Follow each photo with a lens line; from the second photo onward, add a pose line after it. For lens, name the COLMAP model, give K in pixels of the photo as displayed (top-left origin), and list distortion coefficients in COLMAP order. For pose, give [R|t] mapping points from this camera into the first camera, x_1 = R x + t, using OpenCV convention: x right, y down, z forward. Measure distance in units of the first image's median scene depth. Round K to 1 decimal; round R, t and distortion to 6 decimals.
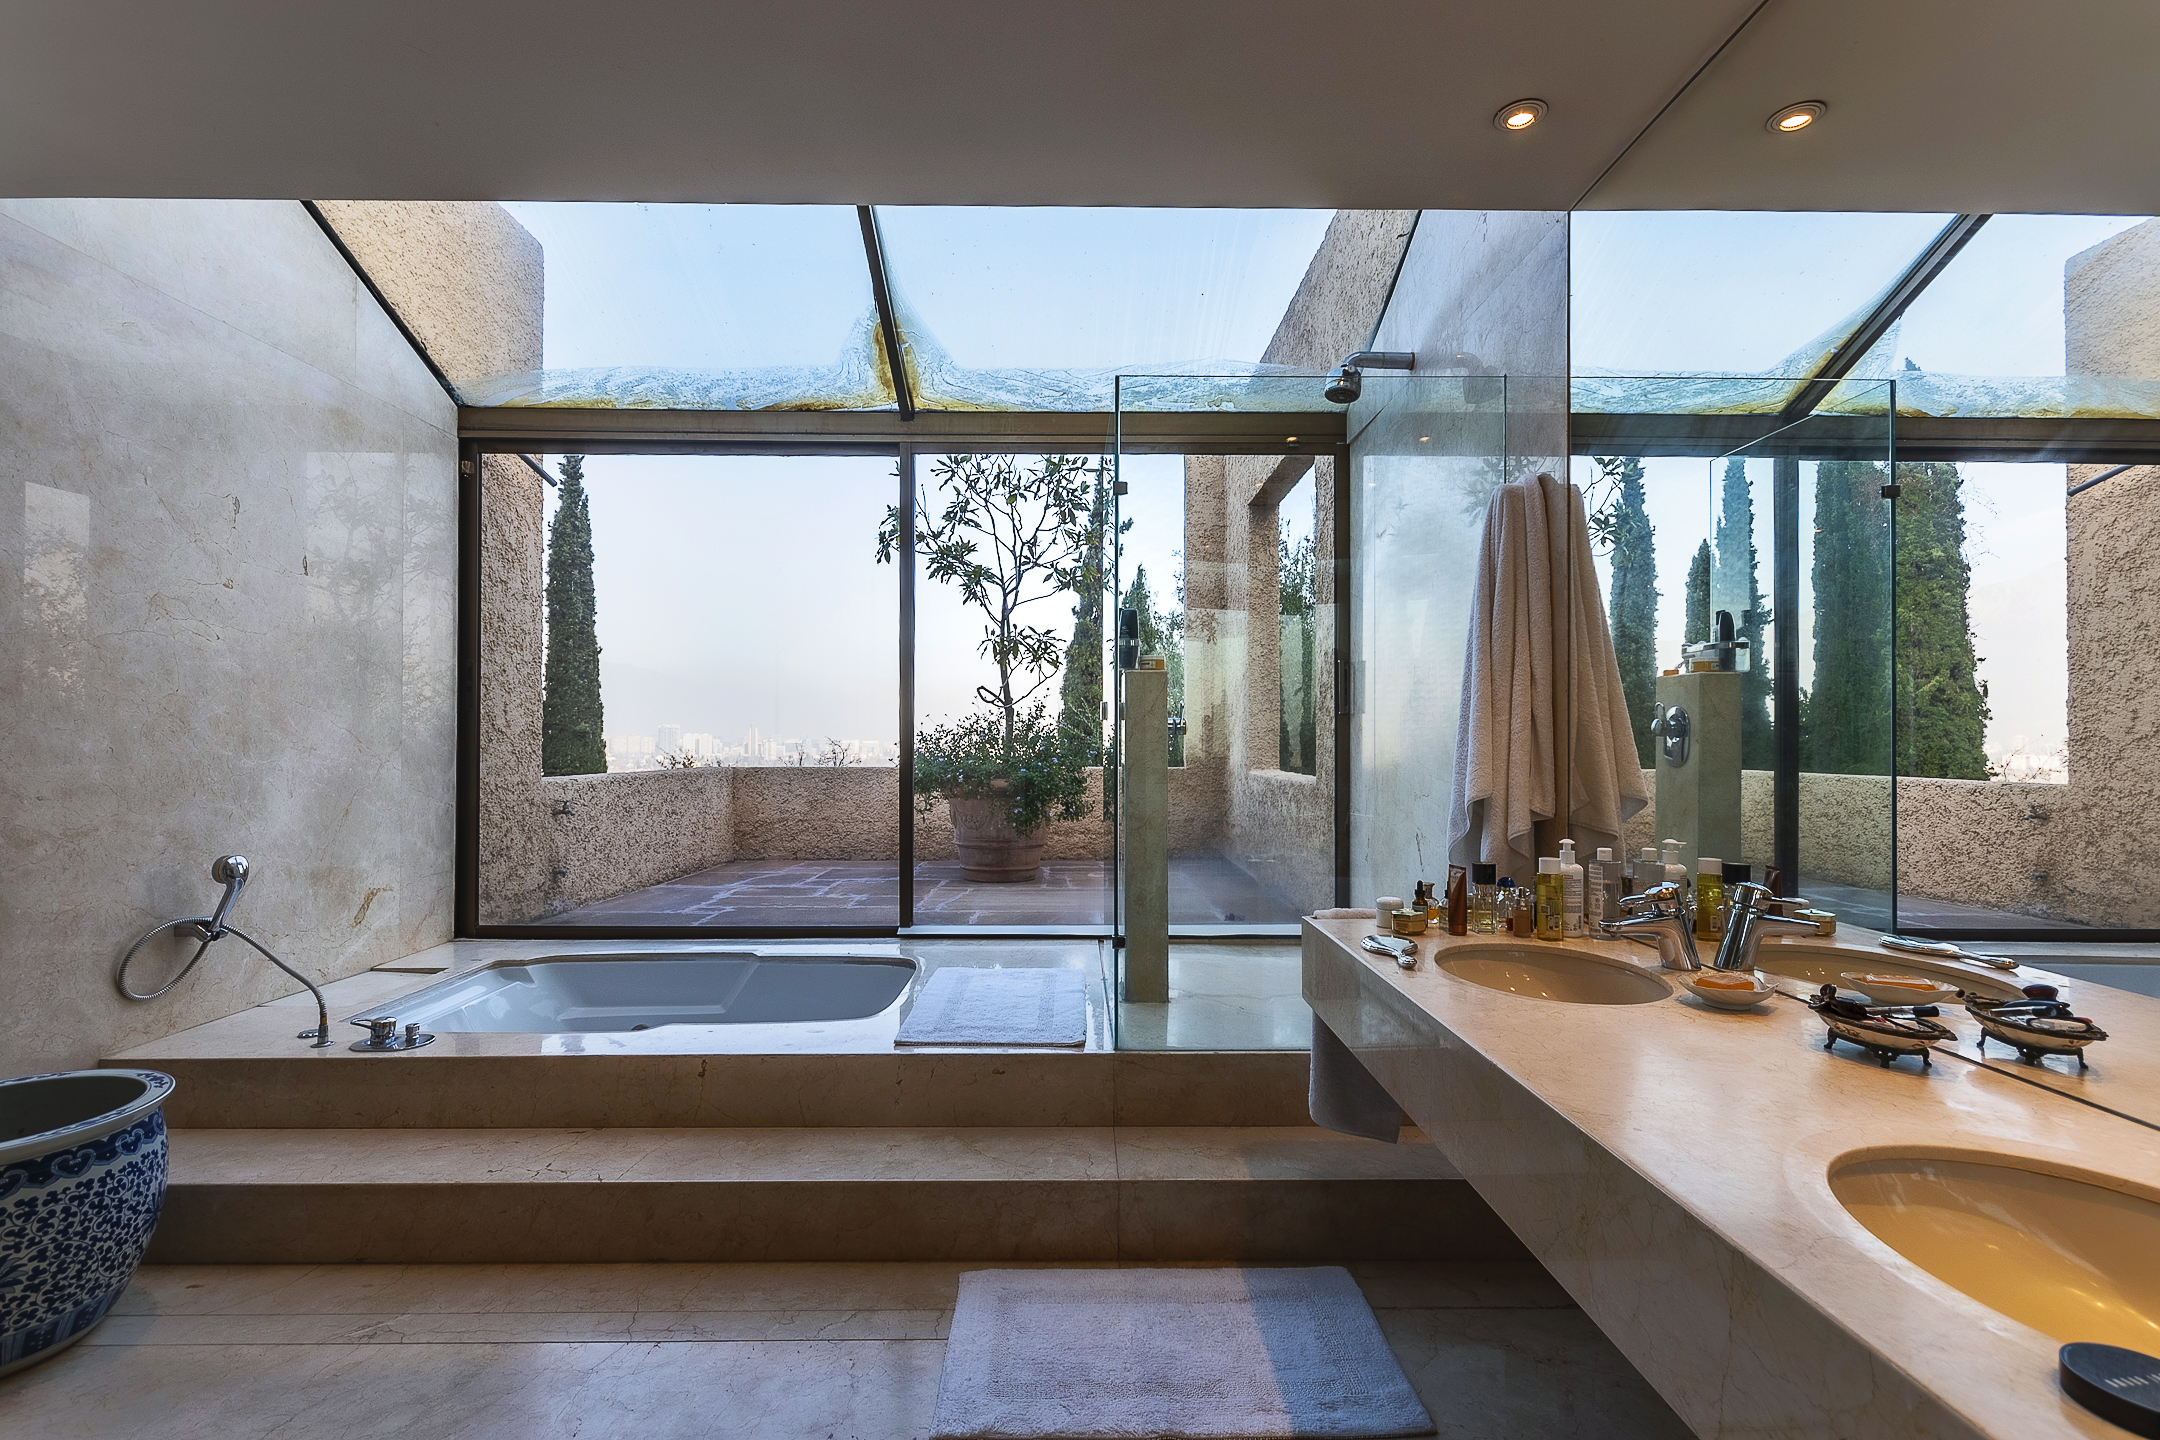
lens RADIAL K [[988.2, 0, 1084.9], [0, 988.2, 734.7], [0, 0, 1]] dist [0.001706, -0.025377]
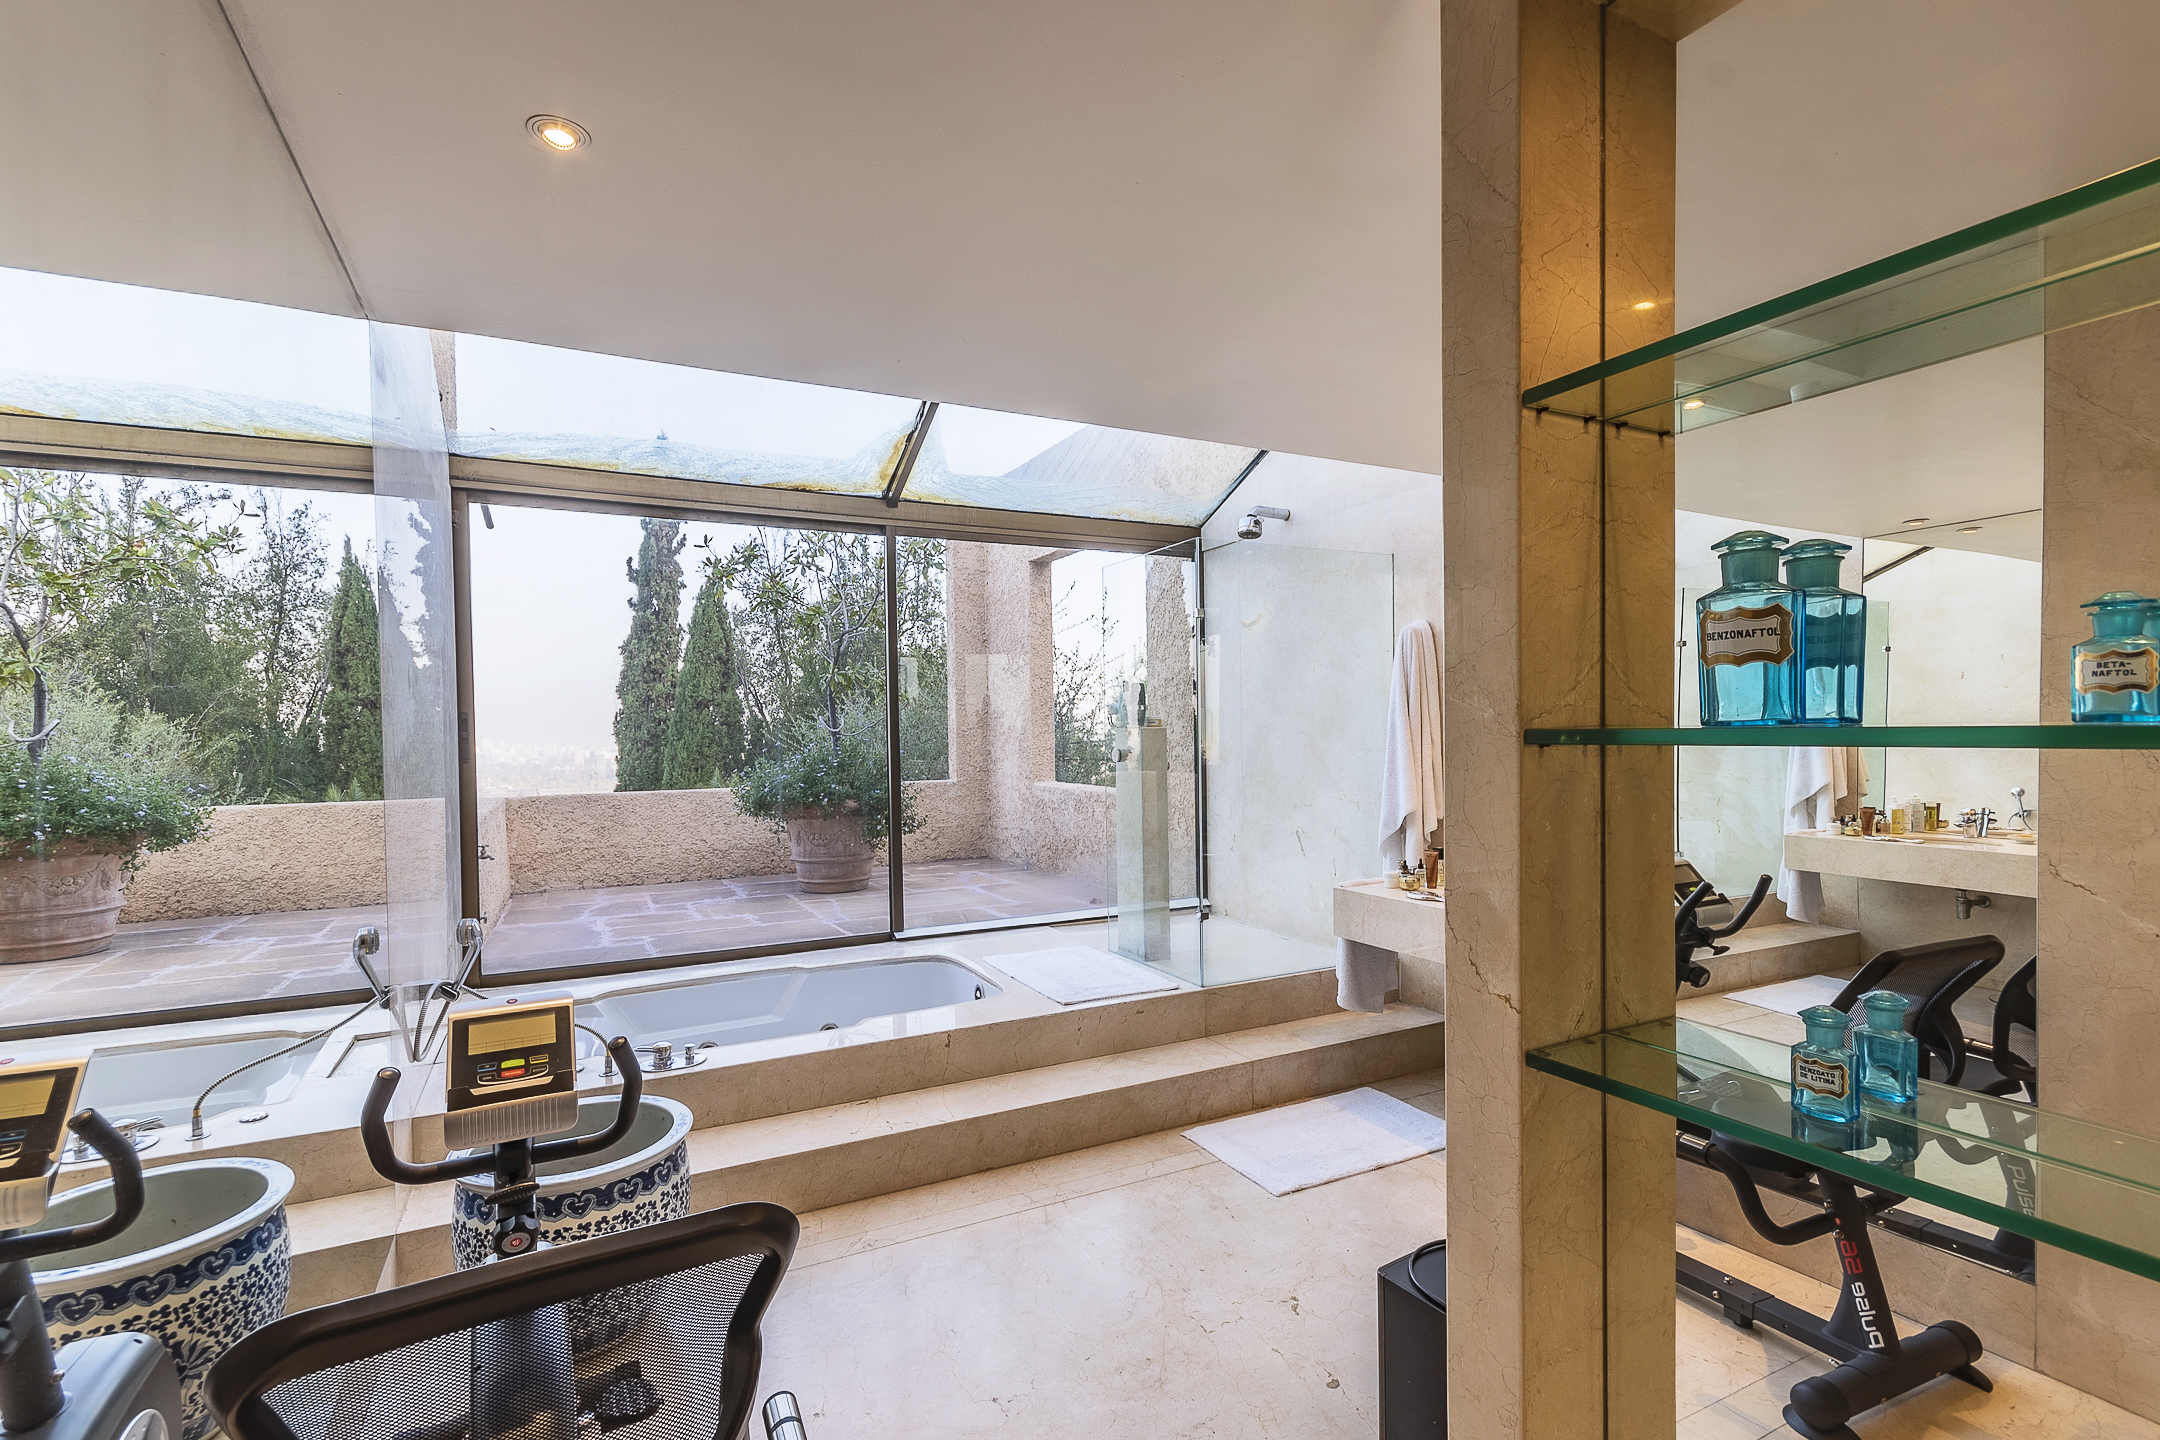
lens RADIAL K [[990.5, 0, 1079.6], [0, 990.5, 746.3], [0, 0, 1]] dist [0.000010, 0.000139]
pose [[0.895852, -0.020368, 0.443885, -0.627148], [0.012465, 0.999708, 0.020716, -0.064548], [-0.444177, -0.013025, 0.895844, -0.208916]]
